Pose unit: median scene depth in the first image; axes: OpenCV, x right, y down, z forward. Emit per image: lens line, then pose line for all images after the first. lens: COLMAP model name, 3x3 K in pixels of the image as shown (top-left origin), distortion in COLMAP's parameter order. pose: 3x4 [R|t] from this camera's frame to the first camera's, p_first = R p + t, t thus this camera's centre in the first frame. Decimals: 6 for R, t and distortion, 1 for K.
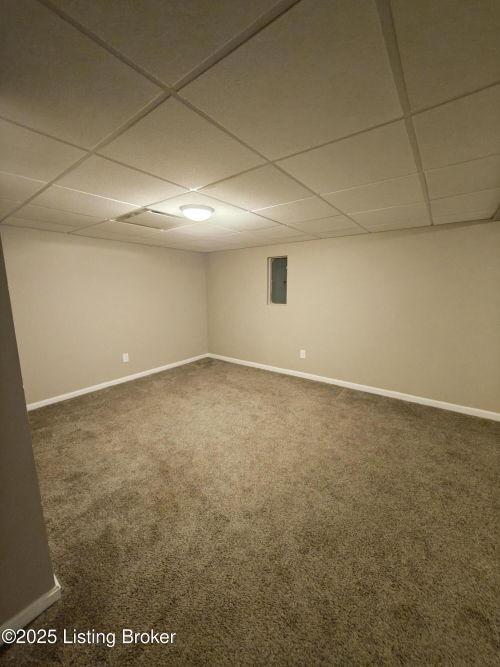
lens RADIAL K [[250.4, 0, 249.1], [0, 250.4, 328.2], [0, 0, 1]] dist [-0.005510, 0.001352]
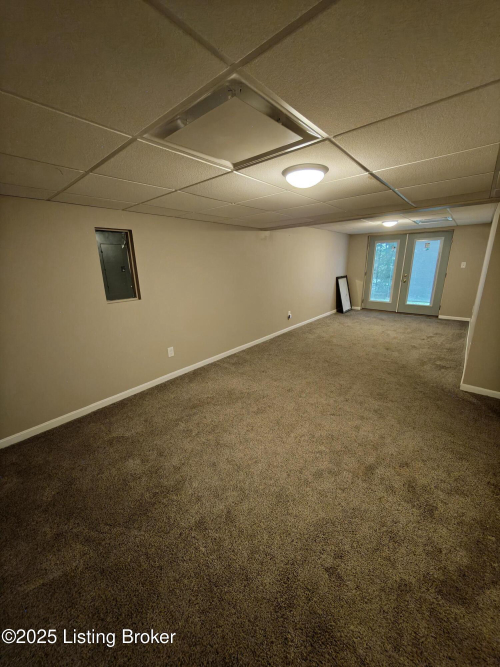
lens RADIAL K [[250.4, 0, 248.8], [0, 250.4, 334.1], [0, 0, 1]] dist [-0.005510, 0.001352]
pose [[0.072395, -0.277220, 0.958075, -0.737665], [0.185242, 0.947620, 0.260197, -0.165531], [-0.980023, 0.158638, 0.119956, 0.797692]]
